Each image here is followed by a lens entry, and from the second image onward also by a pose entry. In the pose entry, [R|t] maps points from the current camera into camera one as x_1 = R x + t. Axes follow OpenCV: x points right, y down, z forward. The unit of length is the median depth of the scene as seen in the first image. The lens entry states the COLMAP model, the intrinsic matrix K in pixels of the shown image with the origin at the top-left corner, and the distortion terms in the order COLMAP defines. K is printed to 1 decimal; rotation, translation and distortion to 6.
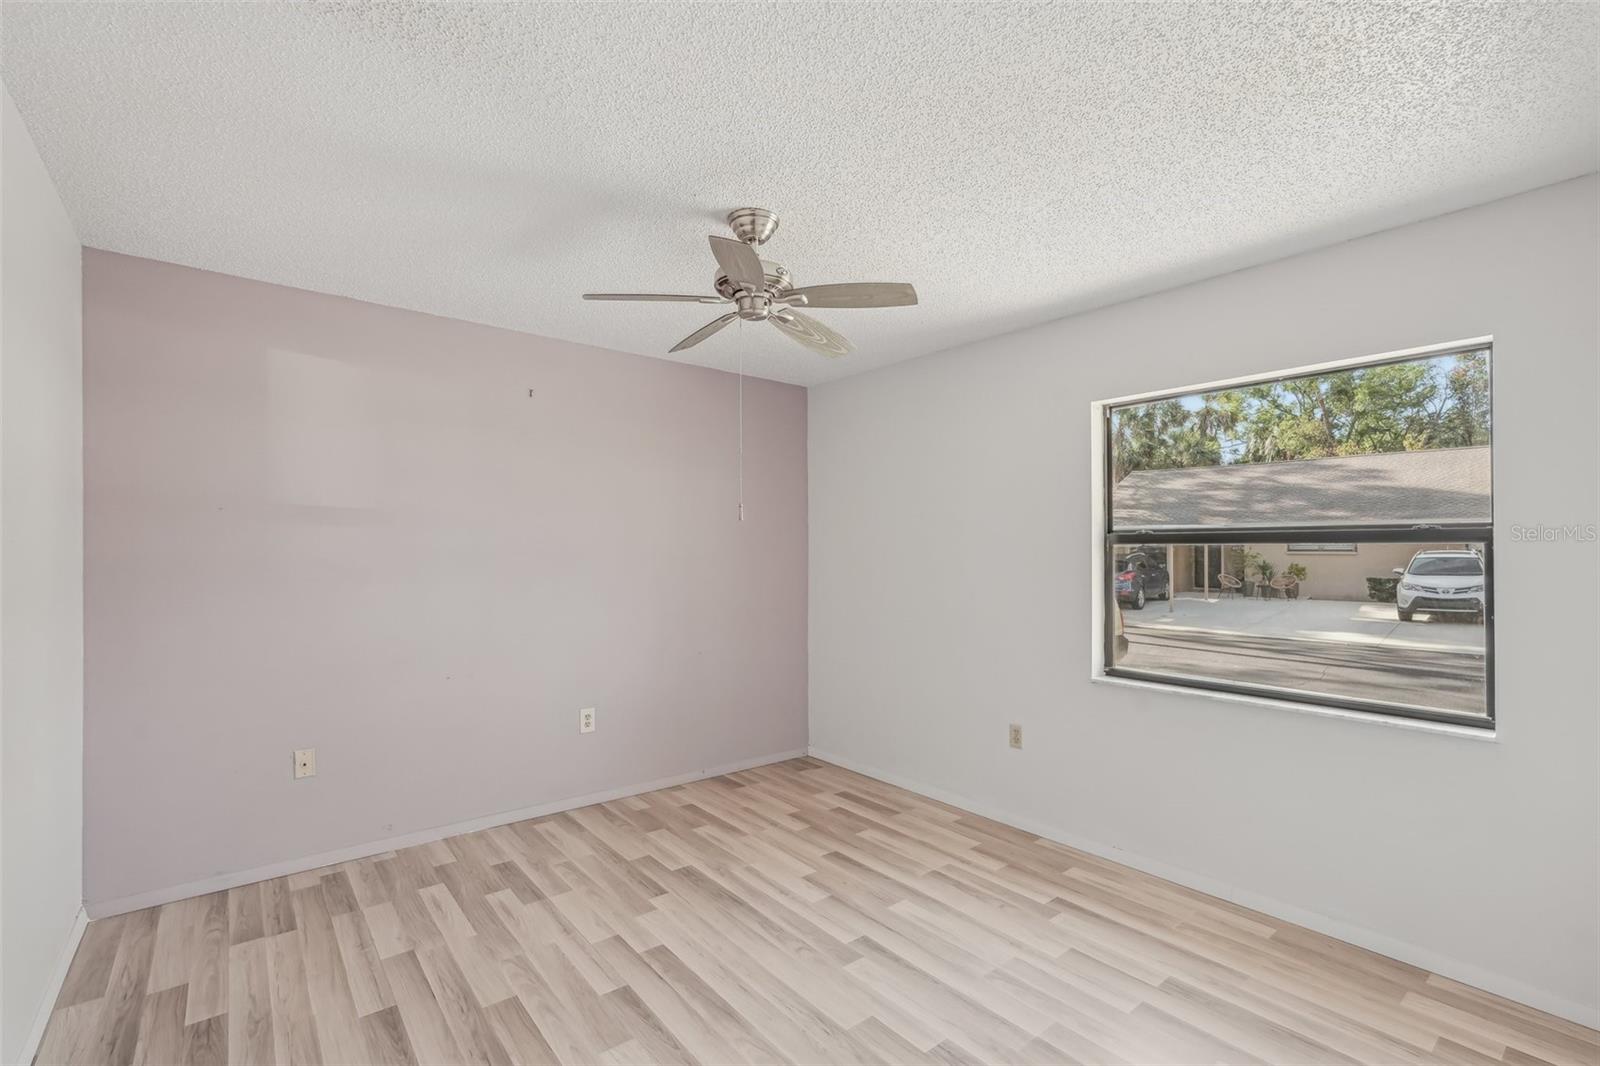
lens RADIAL K [[727.5, 0, 810.2], [0, 727.5, 541.4], [0, 0, 1]] dist [-0.014704, 0.008025]
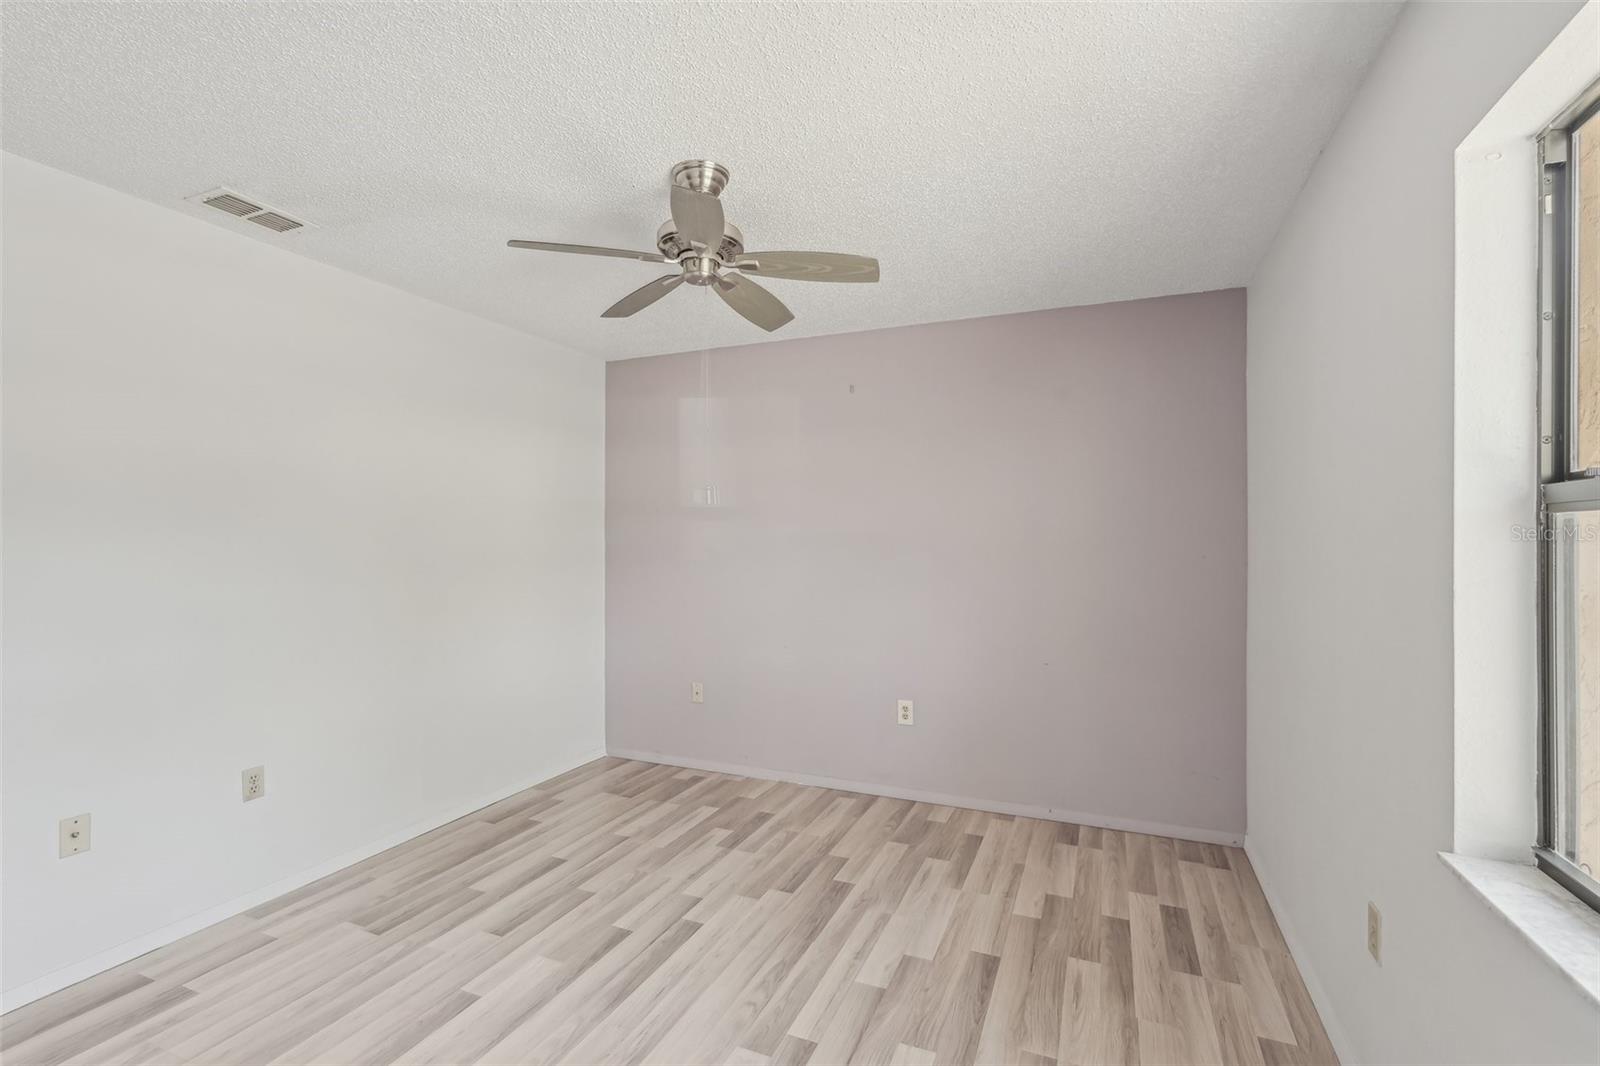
lens RADIAL K [[727.5, 0, 803.8], [0, 727.5, 533.9], [0, 0, 1]] dist [-0.014704, 0.008025]
pose [[0.448617, -0.010520, -0.893662, 0.612209], [0.012299, 0.999909, -0.005597, 0.013611], [0.893640, -0.008480, 0.448705, 0.534194]]
